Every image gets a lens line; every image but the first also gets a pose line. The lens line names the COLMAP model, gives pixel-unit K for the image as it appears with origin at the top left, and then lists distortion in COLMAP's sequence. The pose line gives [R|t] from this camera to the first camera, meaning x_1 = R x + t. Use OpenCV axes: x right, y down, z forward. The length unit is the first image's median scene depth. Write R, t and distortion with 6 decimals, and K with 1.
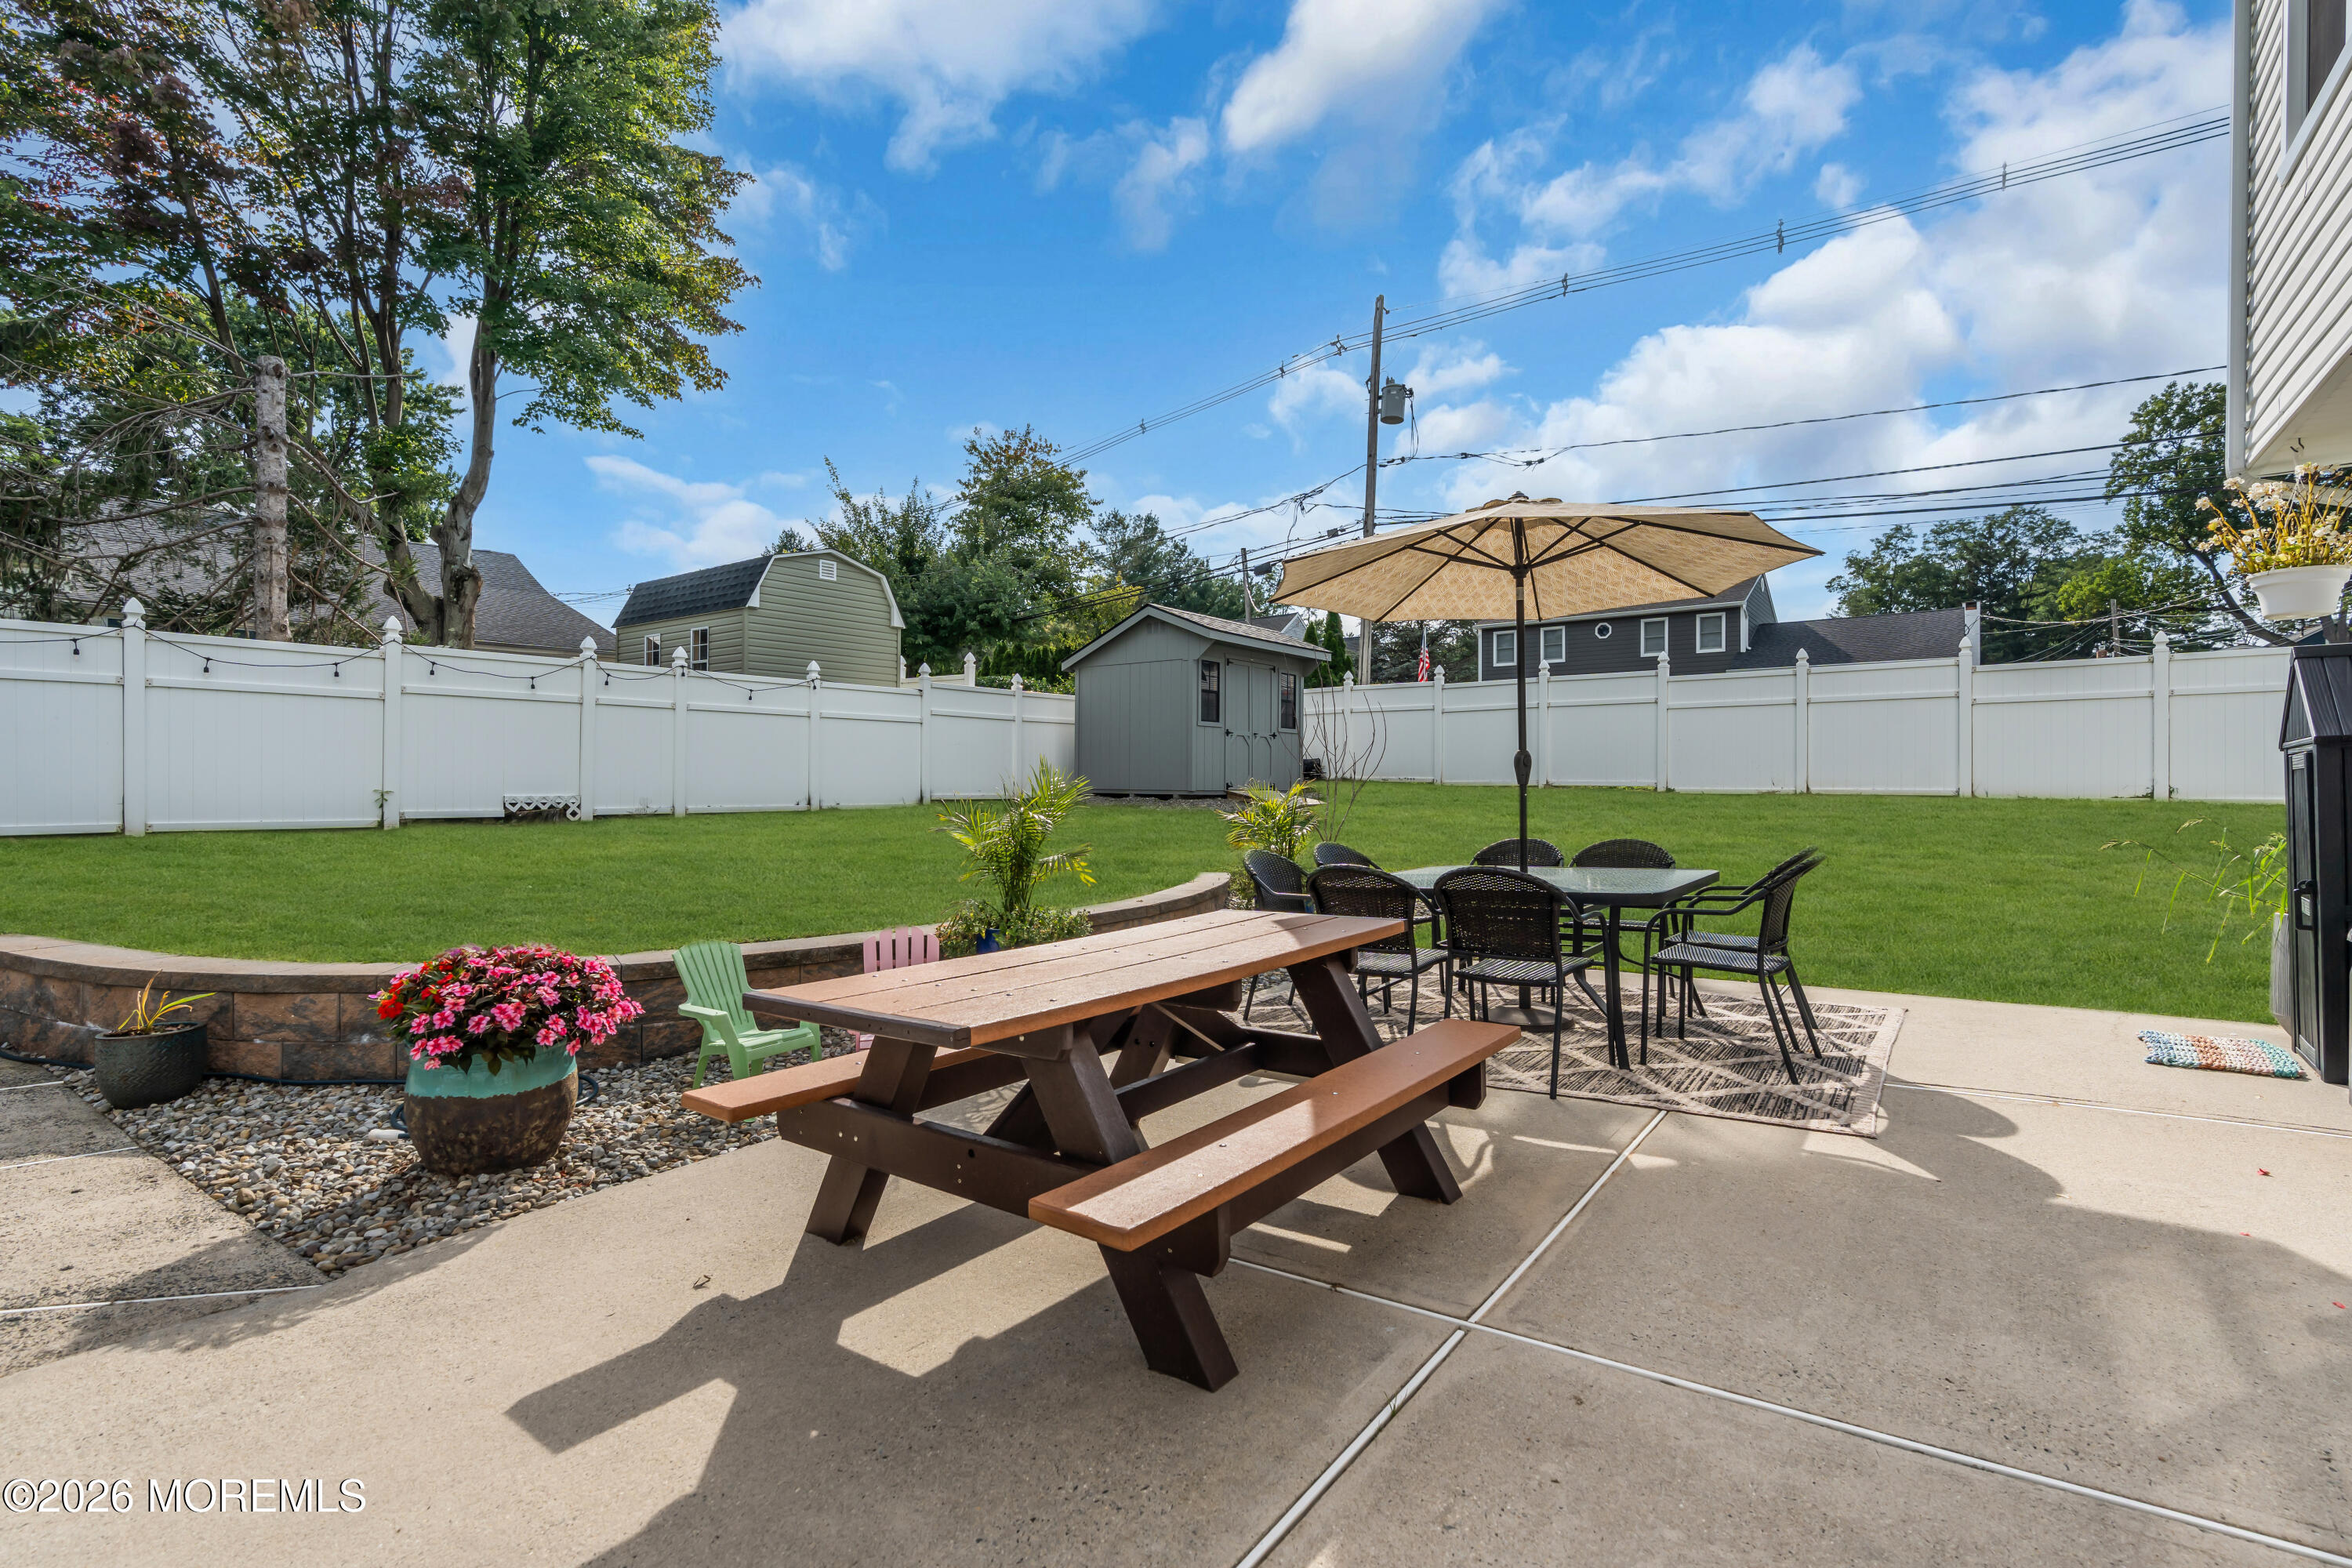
lens RADIAL K [[1062.9, 0, 1183.6], [0, 1062.9, 777.6], [0, 0, 1]] dist [-0.007012, 0.004064]
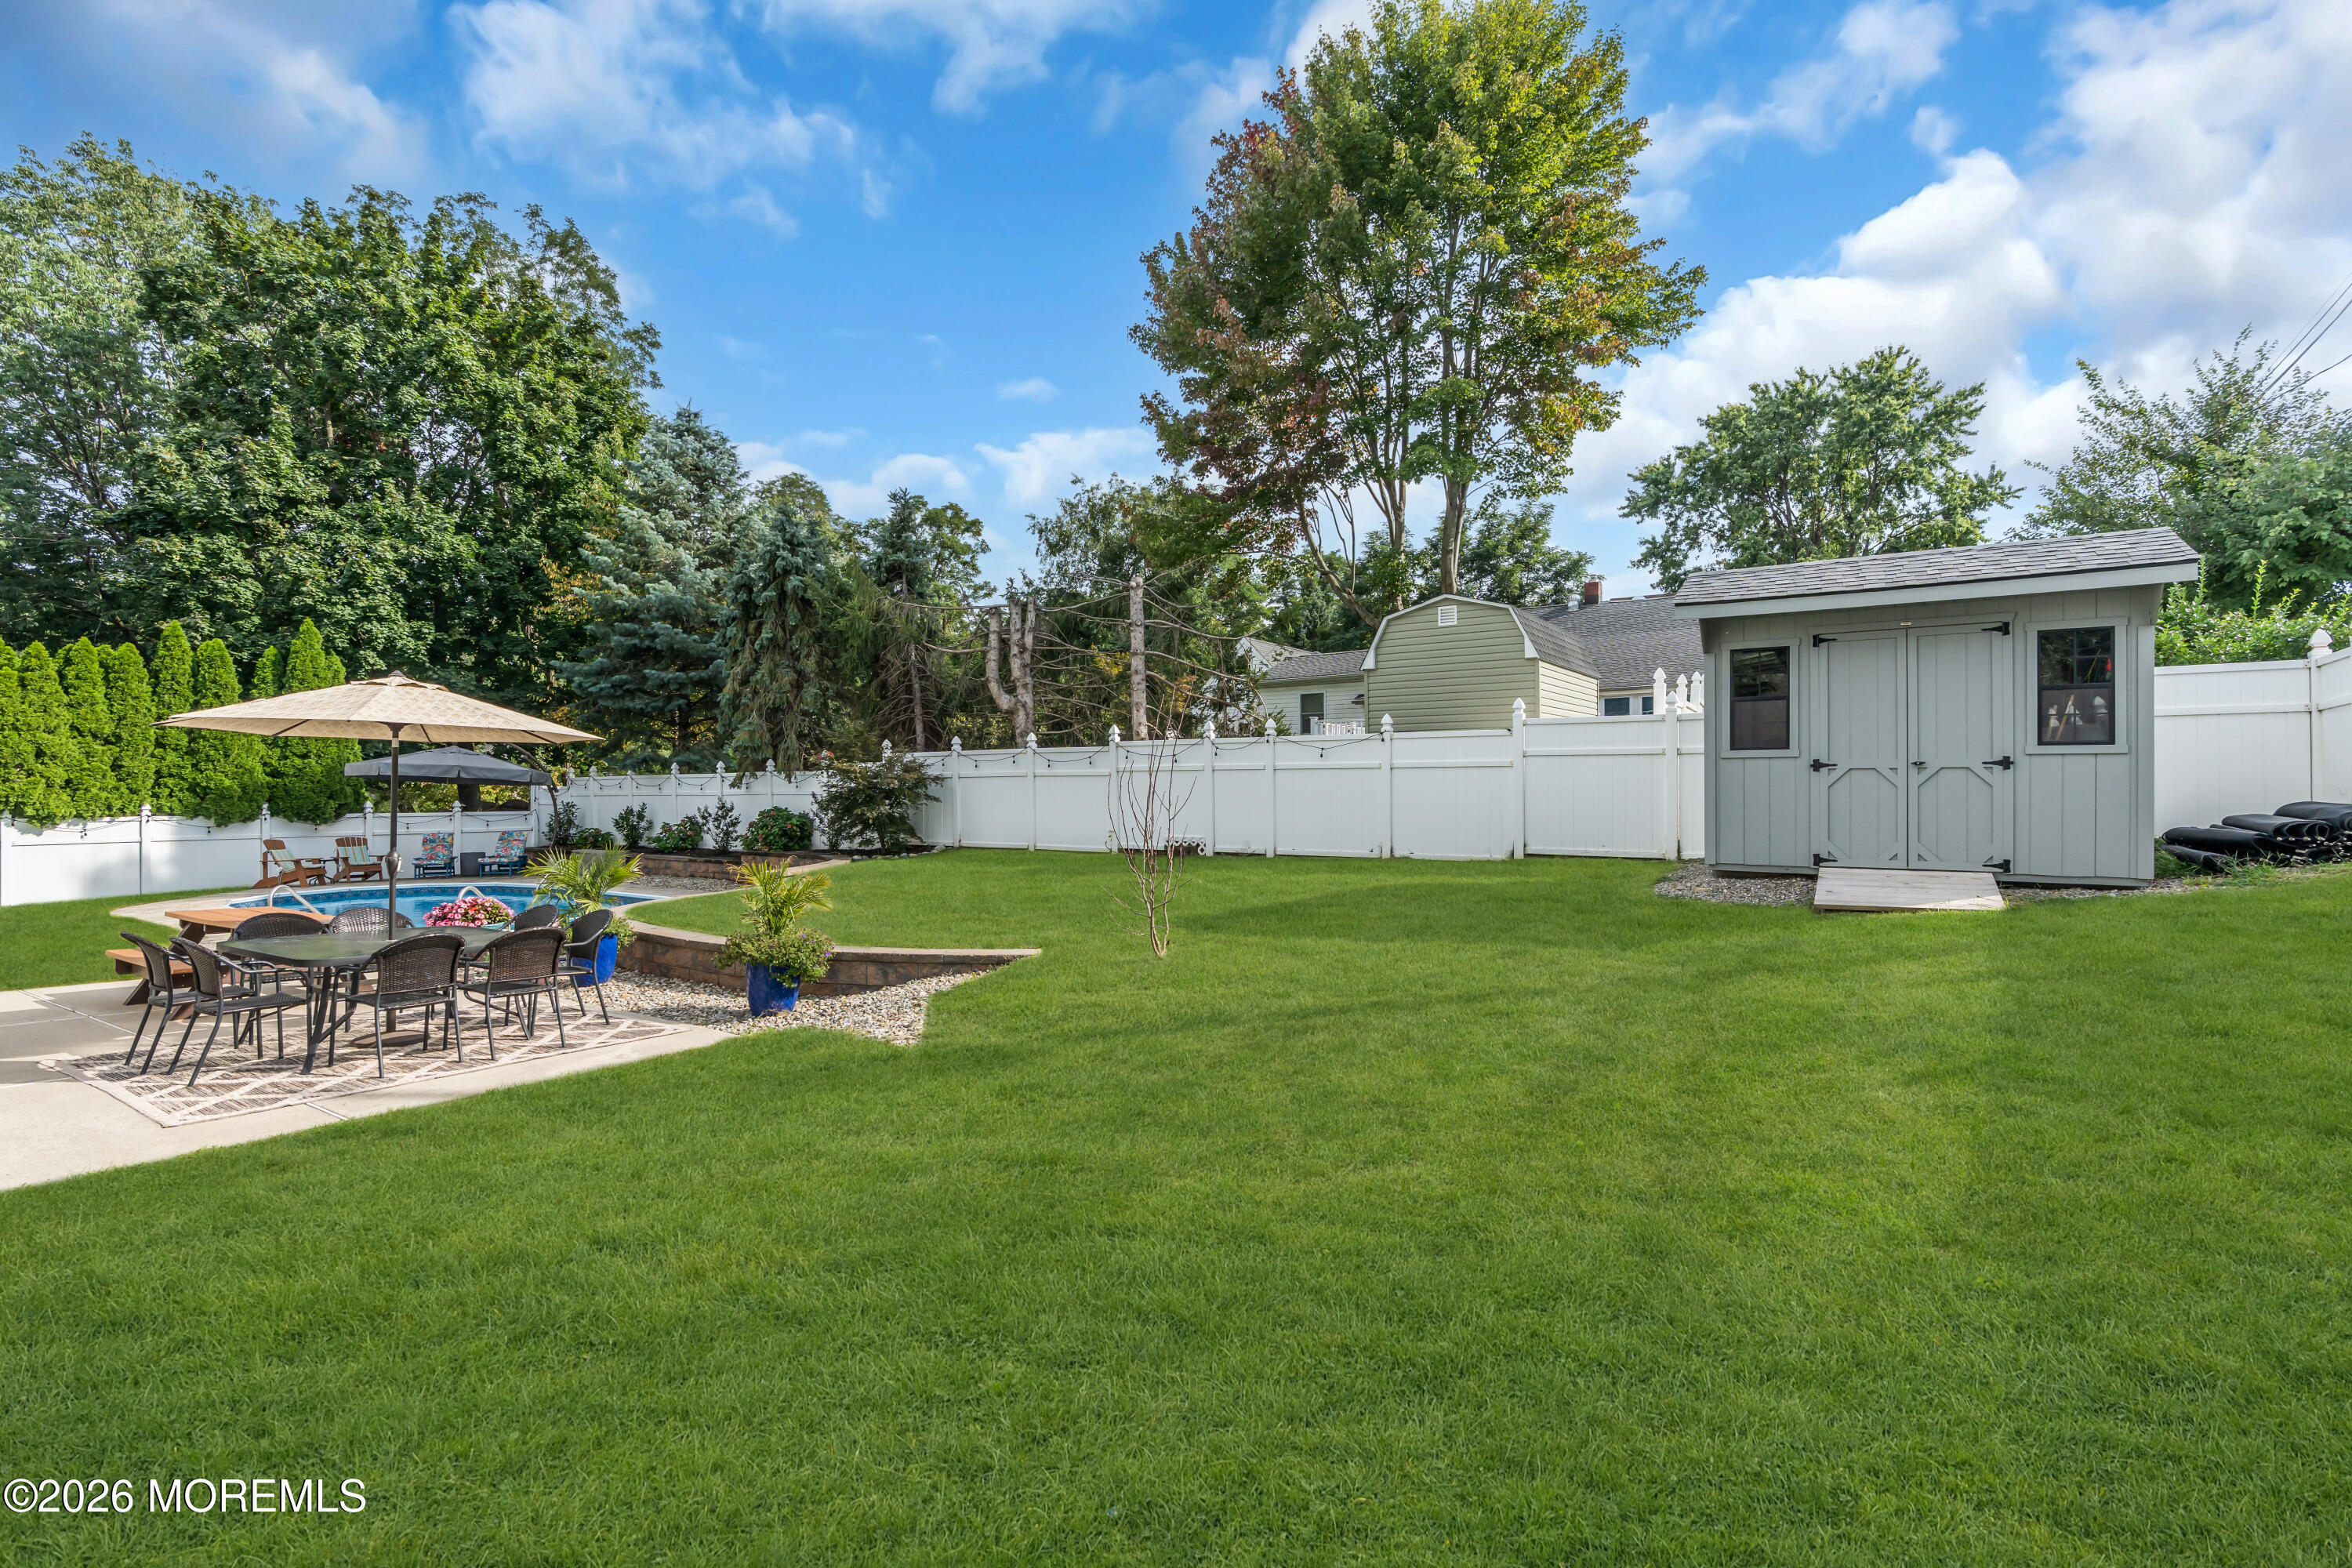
lens RADIAL K [[1062.9, 0, 1180.8], [0, 1062.9, 791.6], [0, 0, 1]] dist [-0.007012, 0.004064]
pose [[0.068901, 0.001470, -0.997622, 0.595189], [0.008179, 0.999964, 0.002039, -0.033866], [0.997590, -0.008300, 0.068886, 0.648079]]
